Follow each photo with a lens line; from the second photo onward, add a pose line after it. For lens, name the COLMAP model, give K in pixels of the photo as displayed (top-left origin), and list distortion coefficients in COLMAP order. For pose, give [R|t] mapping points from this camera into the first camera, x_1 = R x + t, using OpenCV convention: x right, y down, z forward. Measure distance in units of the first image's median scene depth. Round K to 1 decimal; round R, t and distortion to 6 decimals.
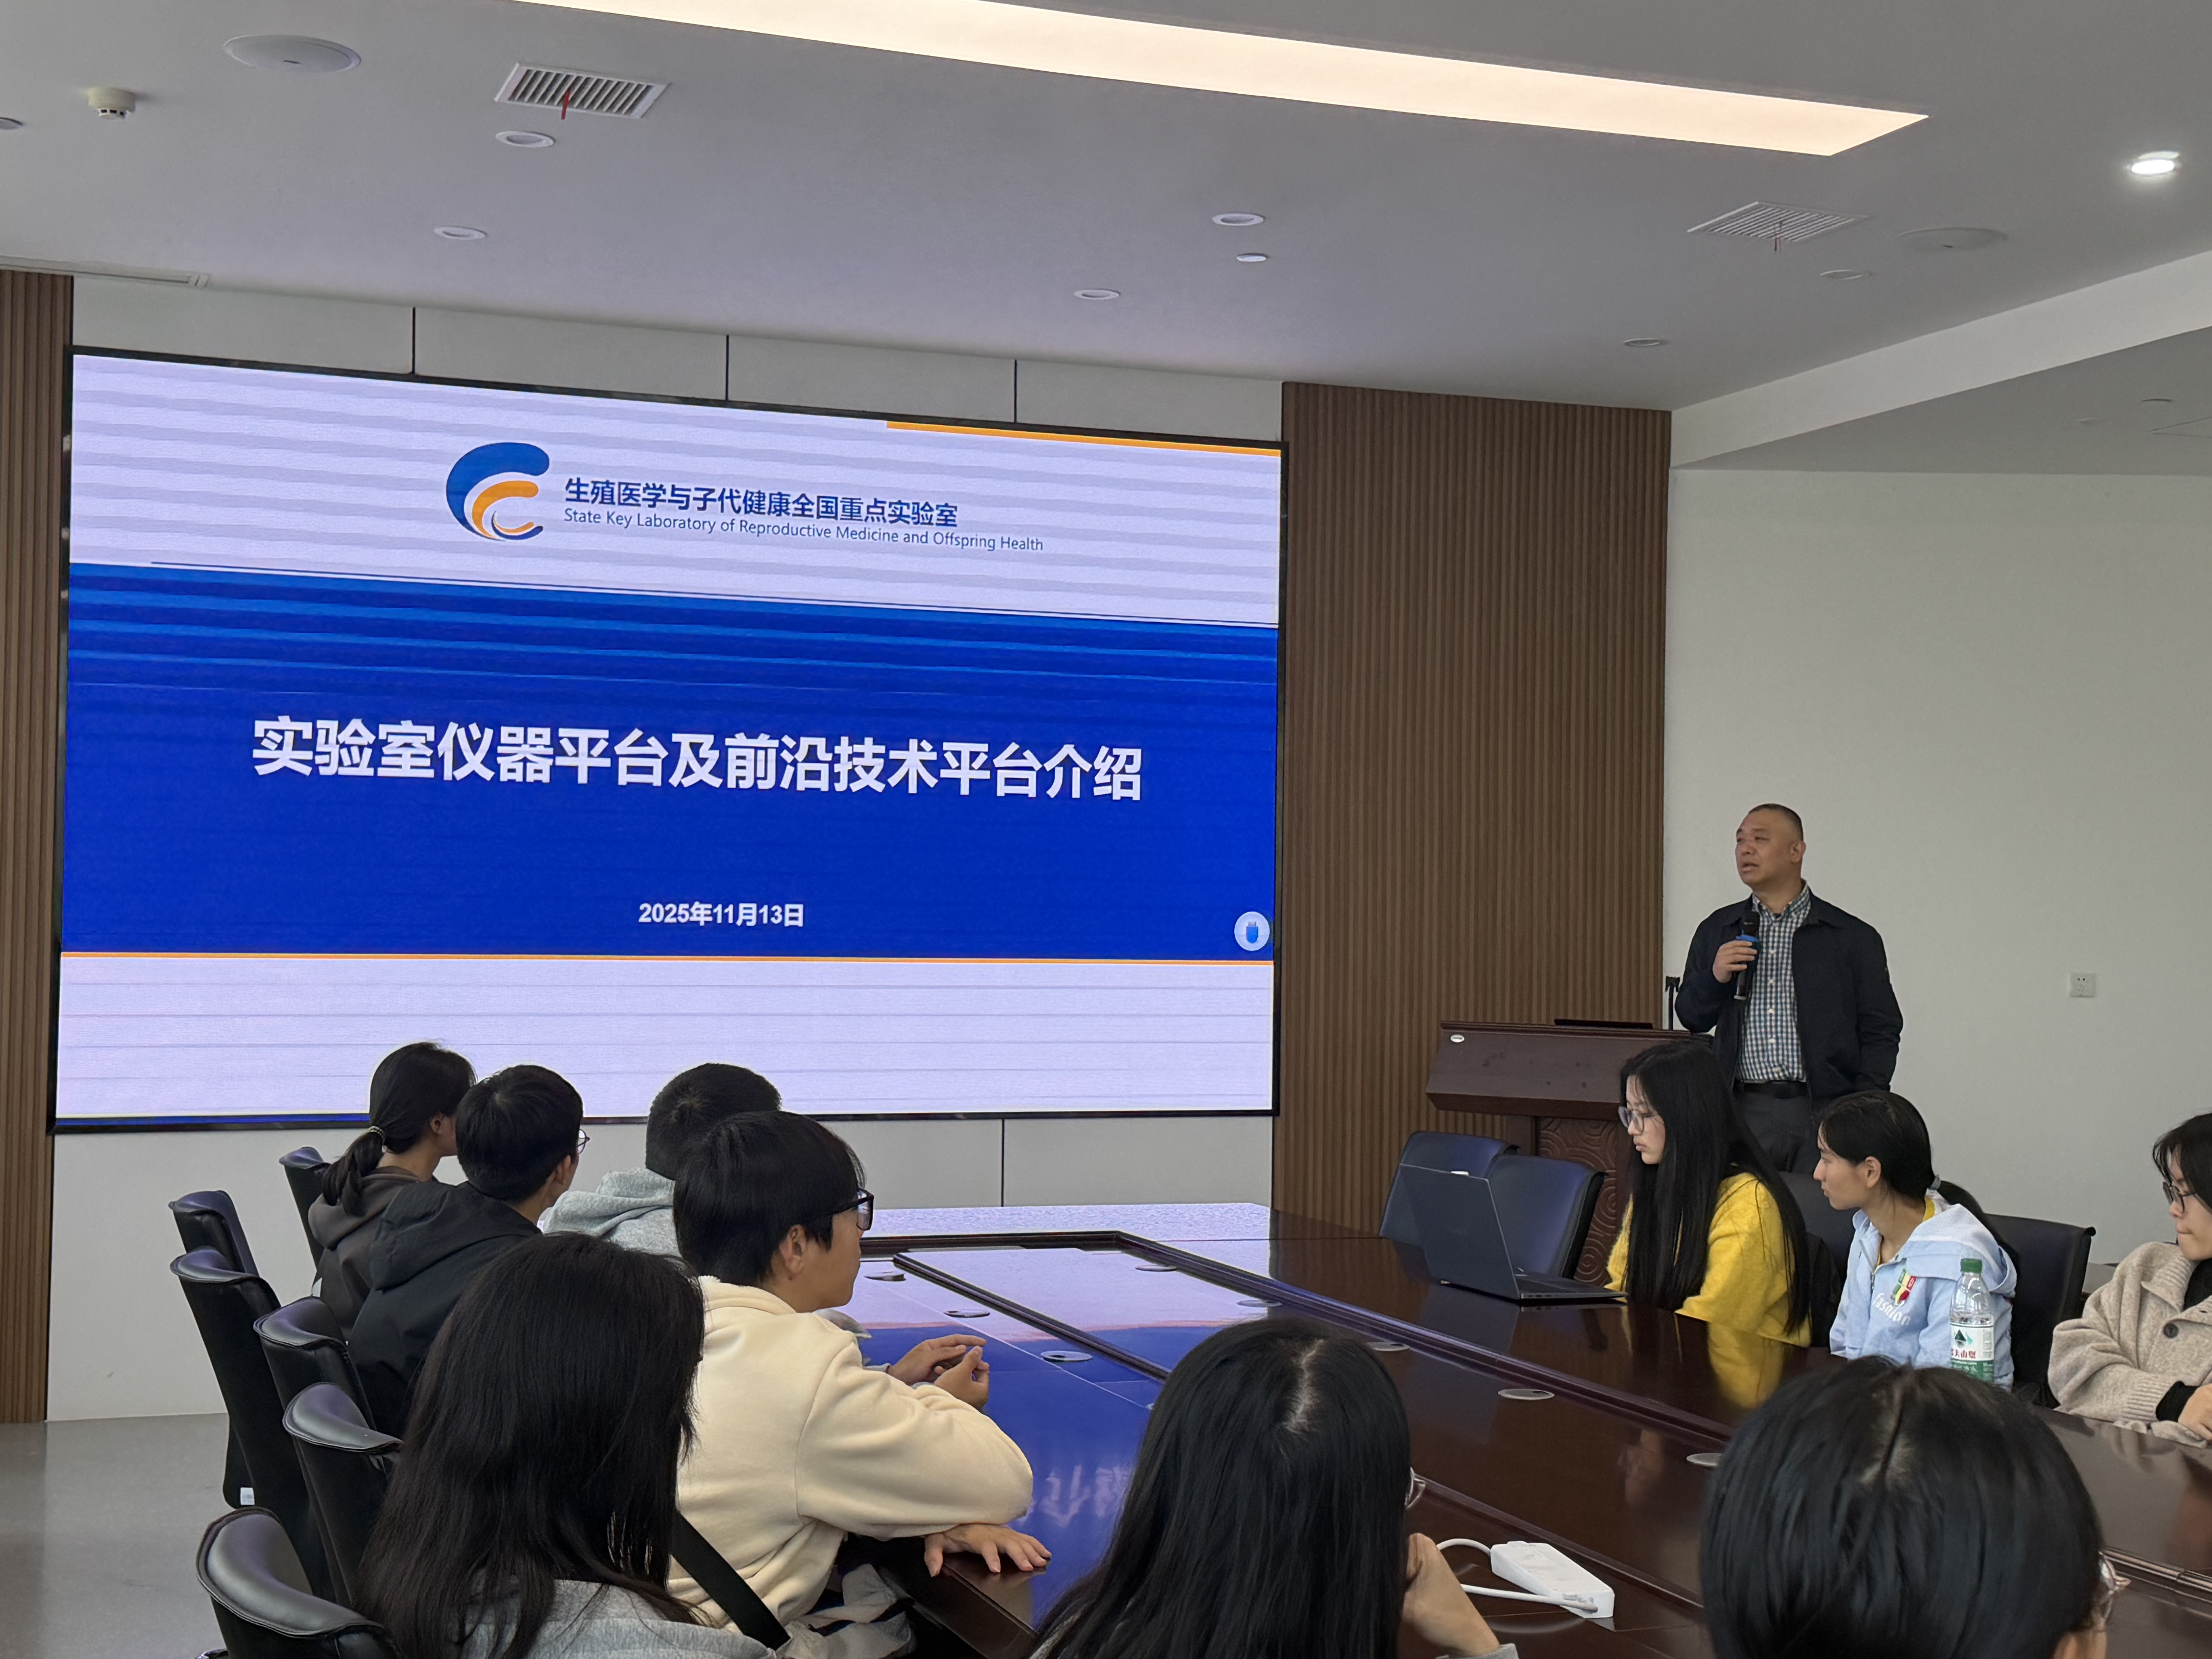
lens RADIAL K [[2960.9, 0, 1106.9], [0, 2960.9, 762.1], [0, 0, 1]] dist [0.118567, 0.000592]
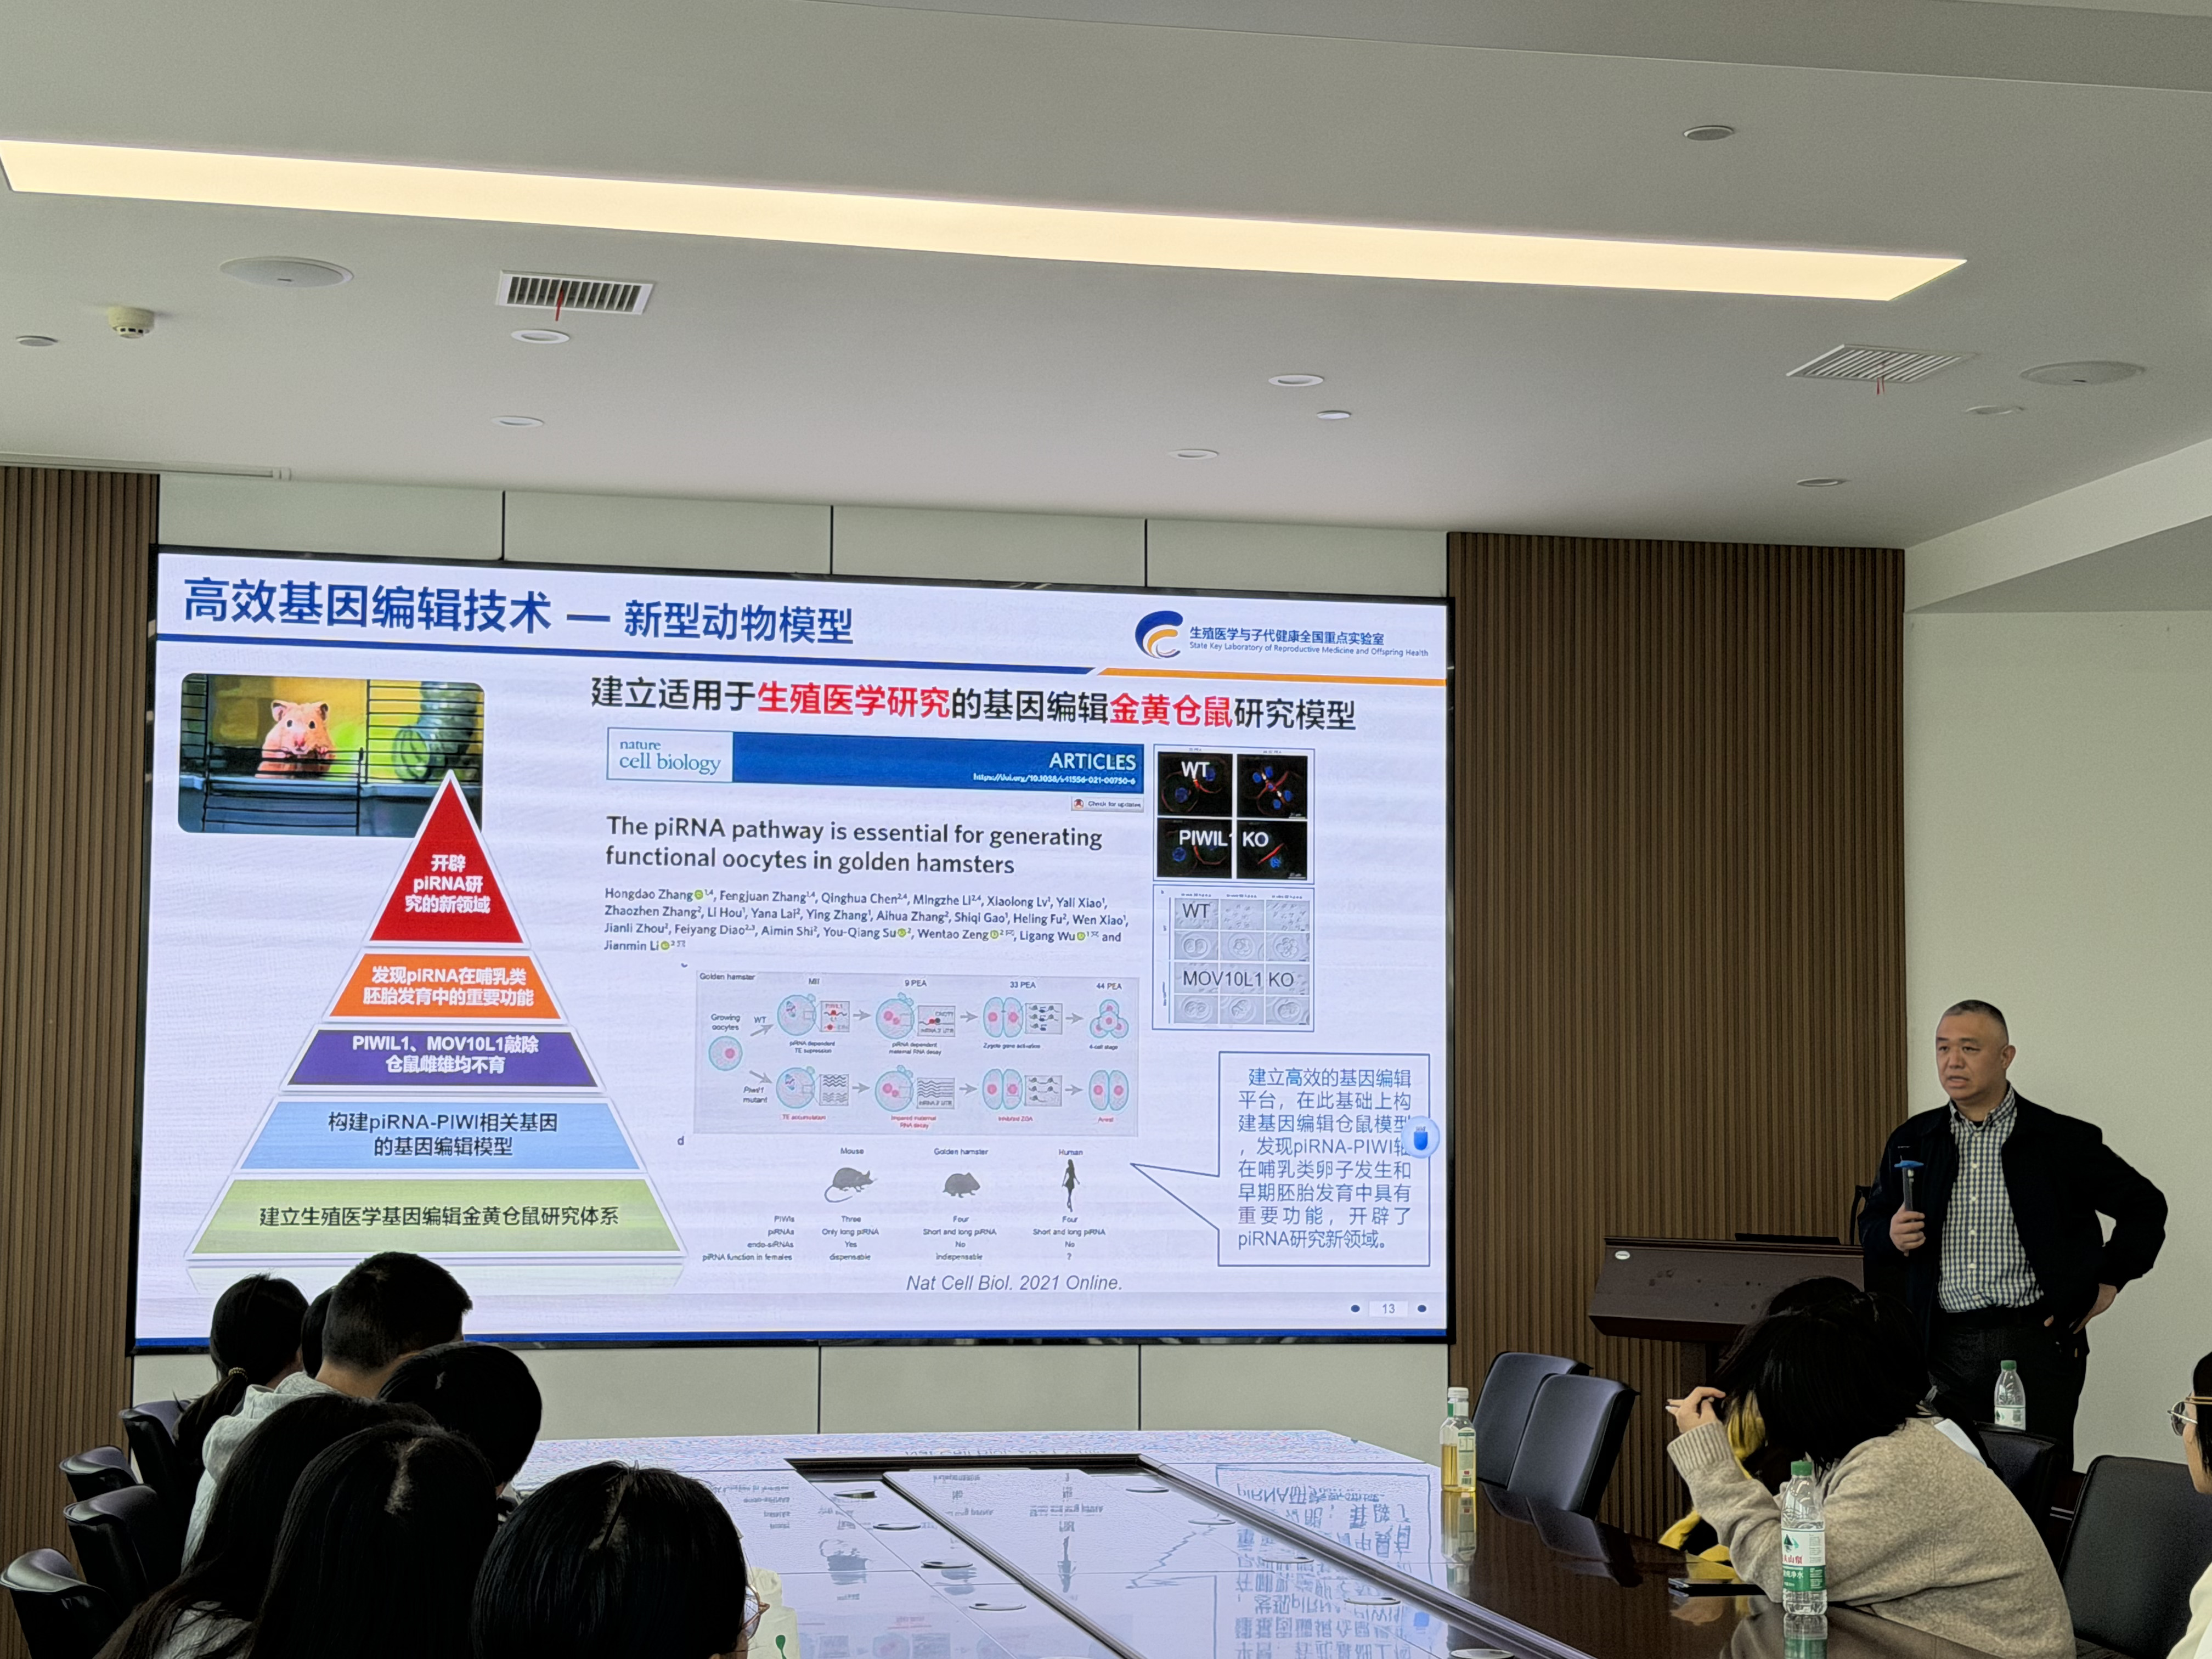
lens RADIAL K [[3566.7, 0, 1106.0], [0, 3566.7, 829.5], [0, 0, 1]] dist [0.170733, 0.117785]
pose [[0.988953, -0.018433, -0.147076, 0.127332], [0.014397, 0.999491, -0.028462, -0.007788], [0.147526, 0.026030, 0.988716, -0.109488]]
